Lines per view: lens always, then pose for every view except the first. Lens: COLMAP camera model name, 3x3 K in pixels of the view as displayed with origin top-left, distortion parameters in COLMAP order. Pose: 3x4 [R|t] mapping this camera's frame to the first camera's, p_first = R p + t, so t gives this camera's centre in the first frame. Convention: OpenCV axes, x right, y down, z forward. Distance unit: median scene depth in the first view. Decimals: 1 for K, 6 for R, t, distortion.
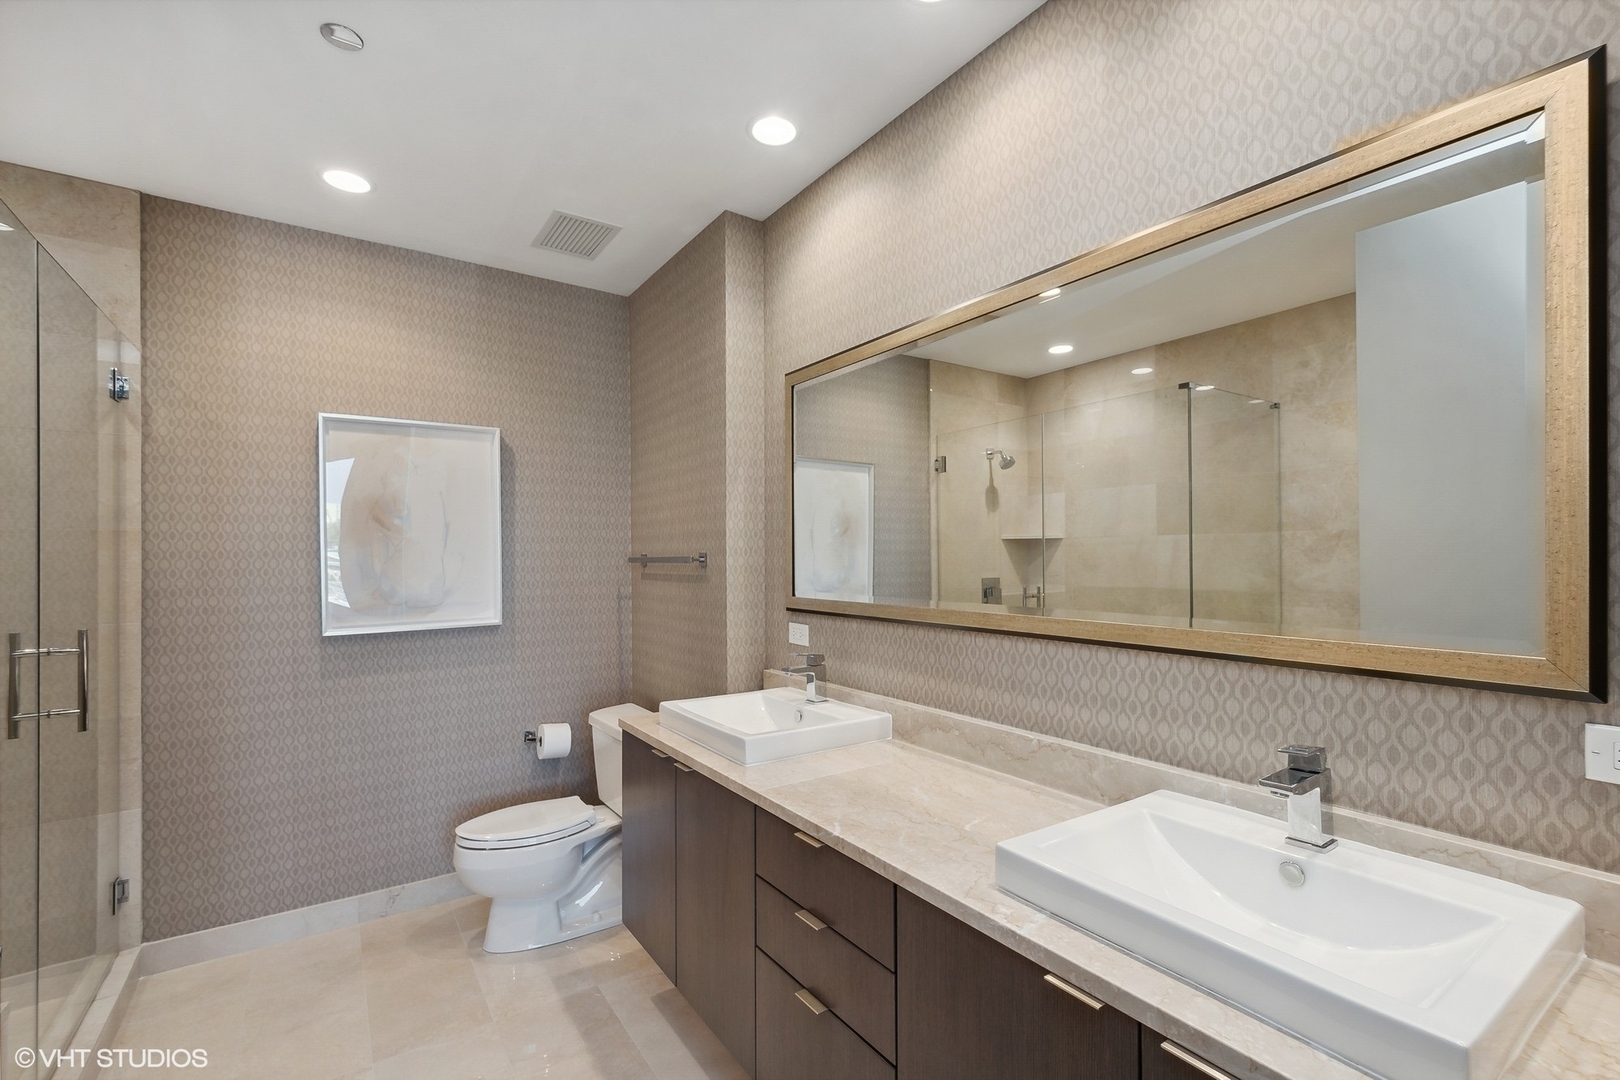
lens RADIAL K [[715.0, 0, 821.0], [0, 715.0, 550.4], [0, 0, 1]] dist [0.005391, -0.002361]
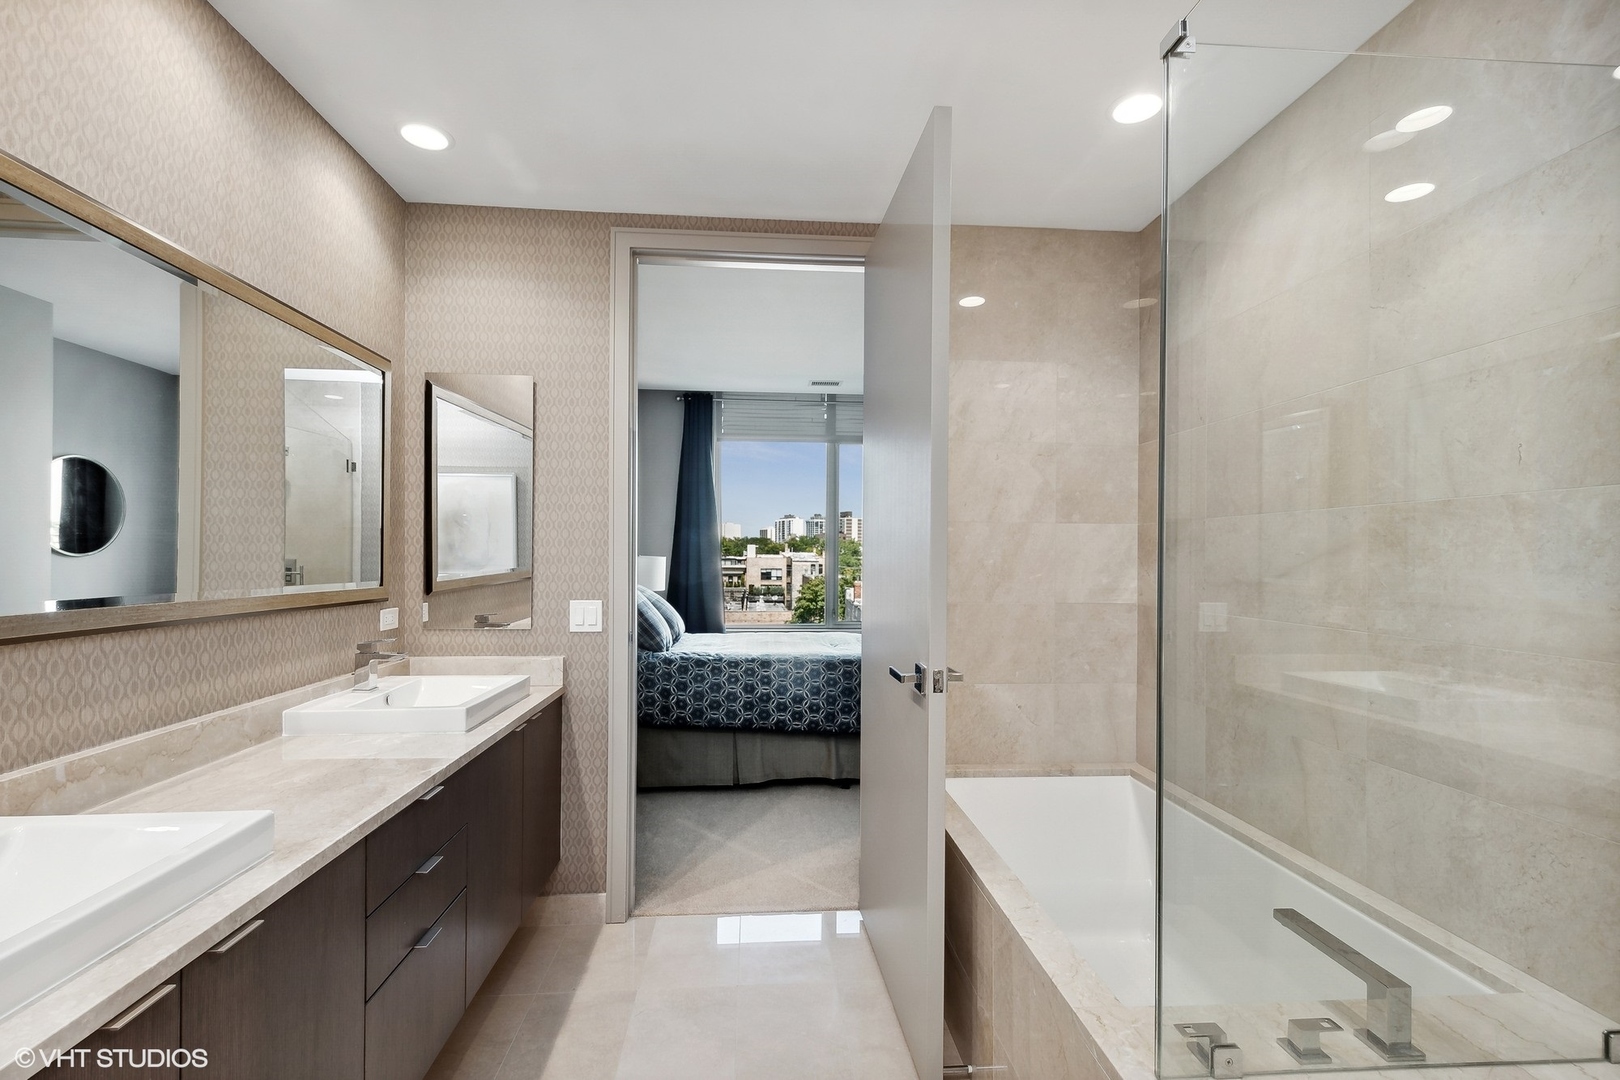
lens RADIAL K [[715.0, 0, 805.0], [0, 715.0, 549.1], [0, 0, 1]] dist [0.005391, -0.002361]
pose [[-0.857680, -0.004128, 0.514167, -0.895139], [-0.018064, 0.999592, -0.022106, 0.026483], [-0.513867, -0.028248, -0.857405, 1.364618]]
